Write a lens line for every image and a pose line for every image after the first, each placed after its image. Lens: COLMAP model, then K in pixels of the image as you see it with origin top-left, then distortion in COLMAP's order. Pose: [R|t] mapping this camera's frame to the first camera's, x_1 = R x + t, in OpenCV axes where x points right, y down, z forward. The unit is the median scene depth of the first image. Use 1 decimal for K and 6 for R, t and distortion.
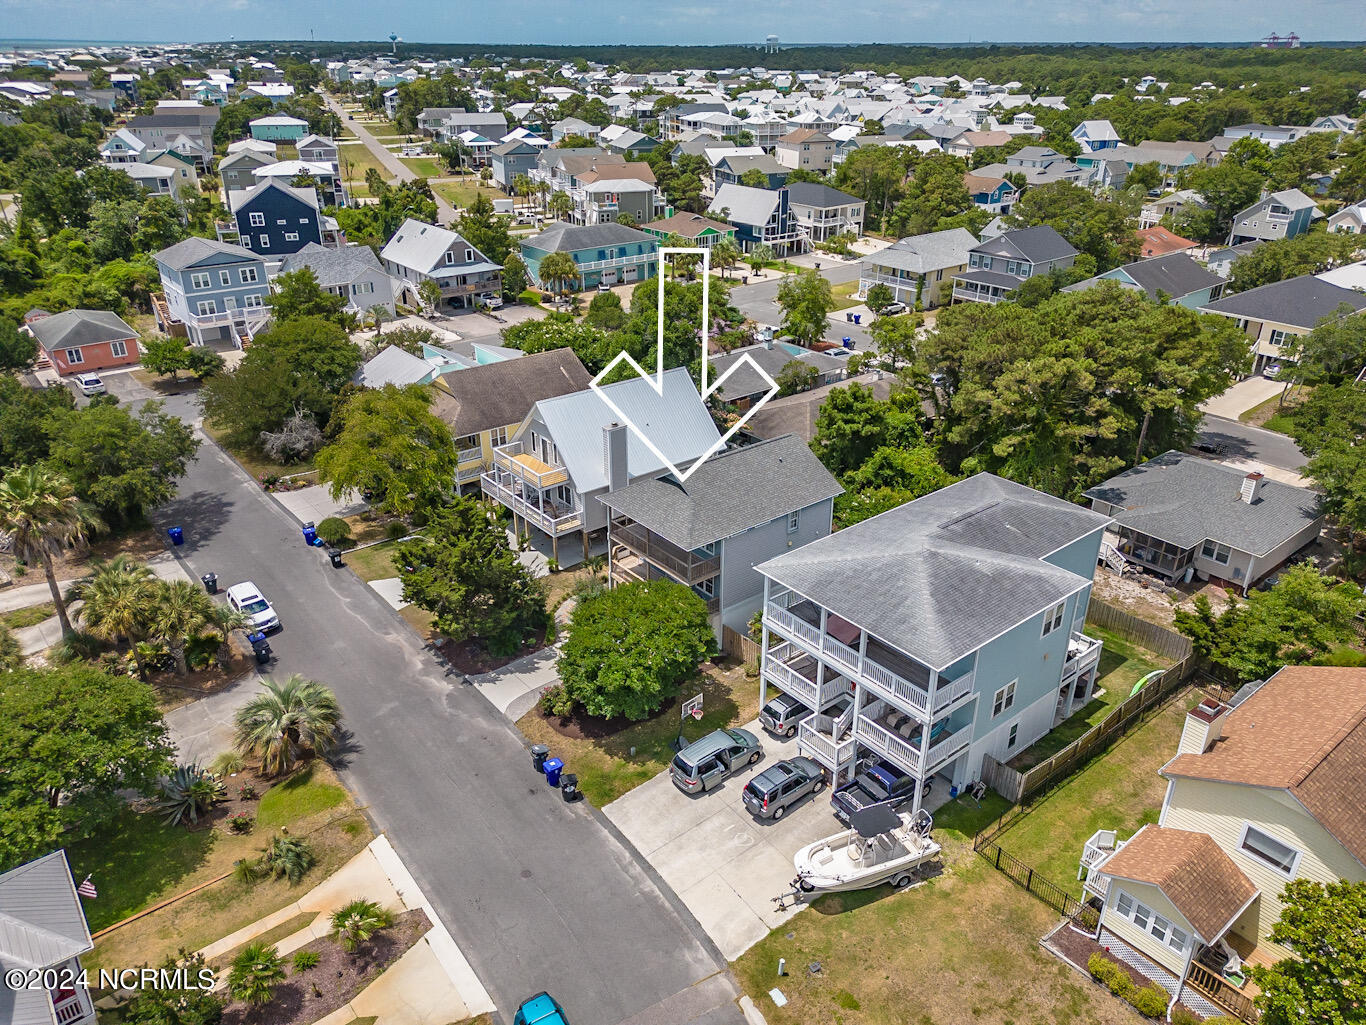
lens RADIAL K [[962.8, 0, 683.0], [0, 962.8, 512.5], [0, 0, 1]] dist [0.090300, -0.094346]
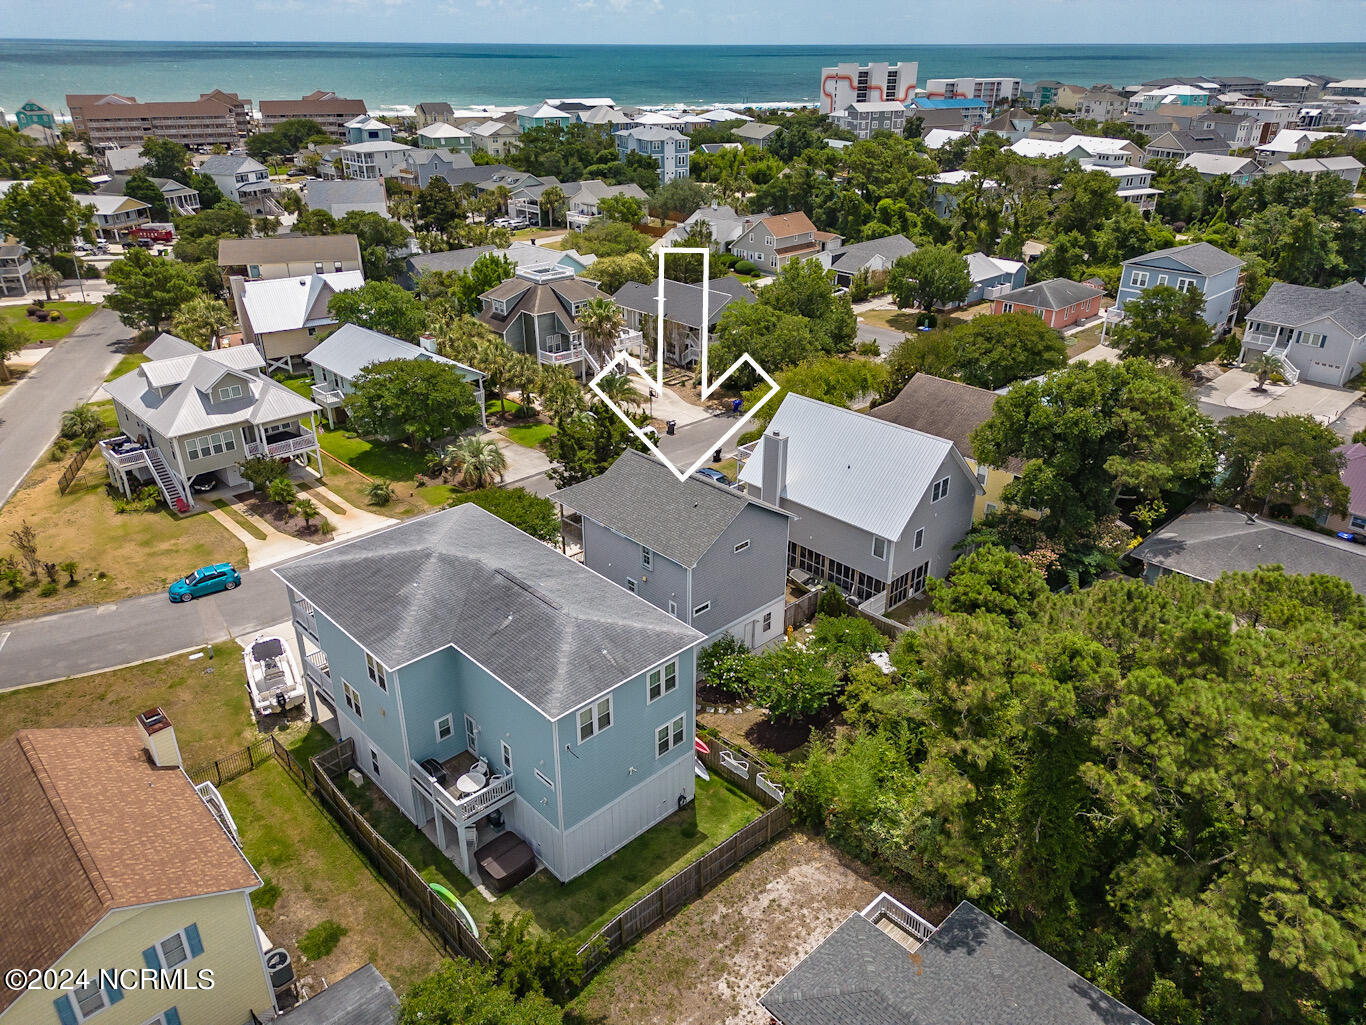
lens RADIAL K [[962.8, 0, 683.0], [0, 962.8, 512.5], [0, 0, 1]] dist [0.090300, -0.094346]
pose [[0.079375, 0.428011, -0.900281, 0.878787], [-0.436806, 0.826743, 0.354537, -0.344385], [0.896047, 0.365107, 0.252580, 0.744816]]
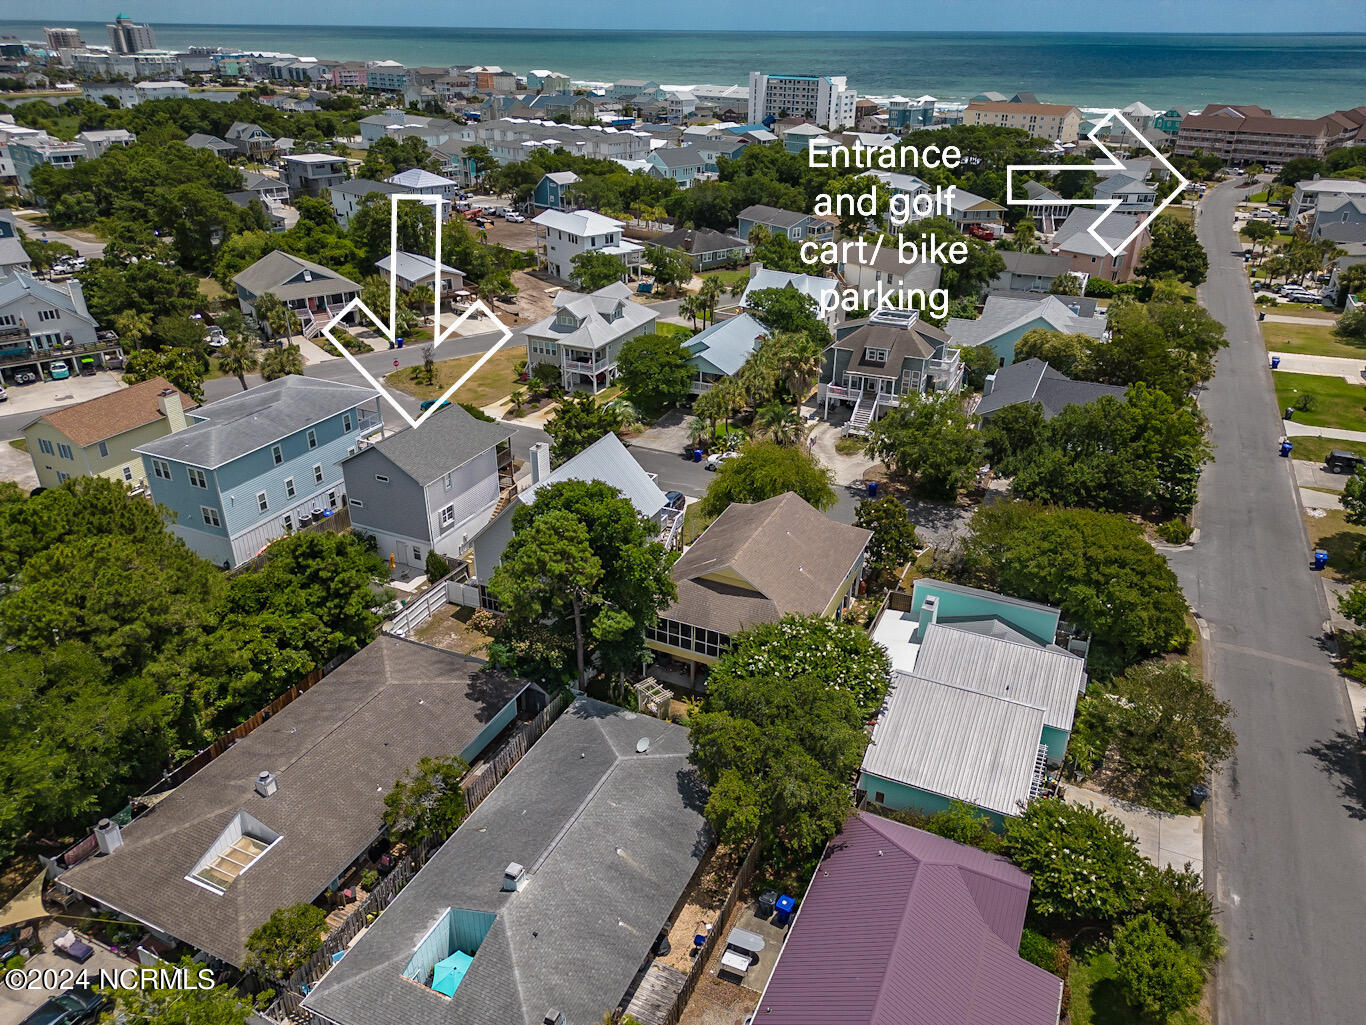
lens RADIAL K [[962.8, 0, 683.0], [0, 962.8, 512.5], [0, 0, 1]] dist [0.090300, -0.094346]
pose [[-0.902471, 0.182731, -0.390072, 0.245674], [-0.195203, 0.633748, 0.748505, -0.991665], [0.383982, 0.751647, -0.536269, 1.860867]]
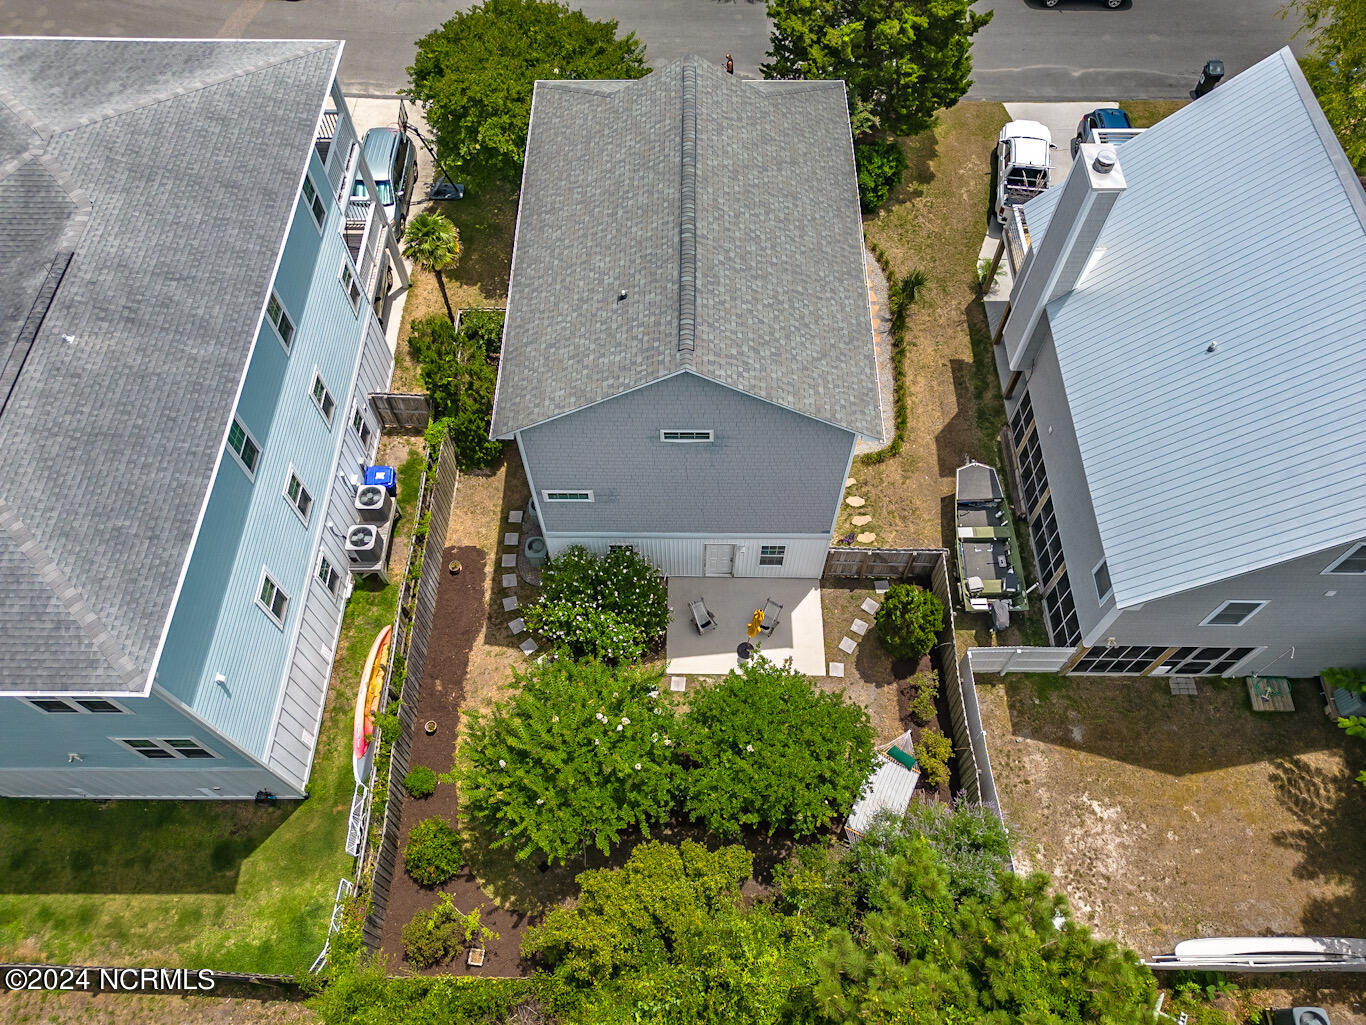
lens RADIAL K [[962.8, 0, 683.0], [0, 962.8, 512.5], [0, 0, 1]] dist [0.090300, -0.094346]
pose [[-0.638175, 0.664485, -0.388833, 0.266835], [-0.332811, 0.217320, 0.917611, -0.362065], [0.694240, 0.715004, 0.082459, 1.016733]]
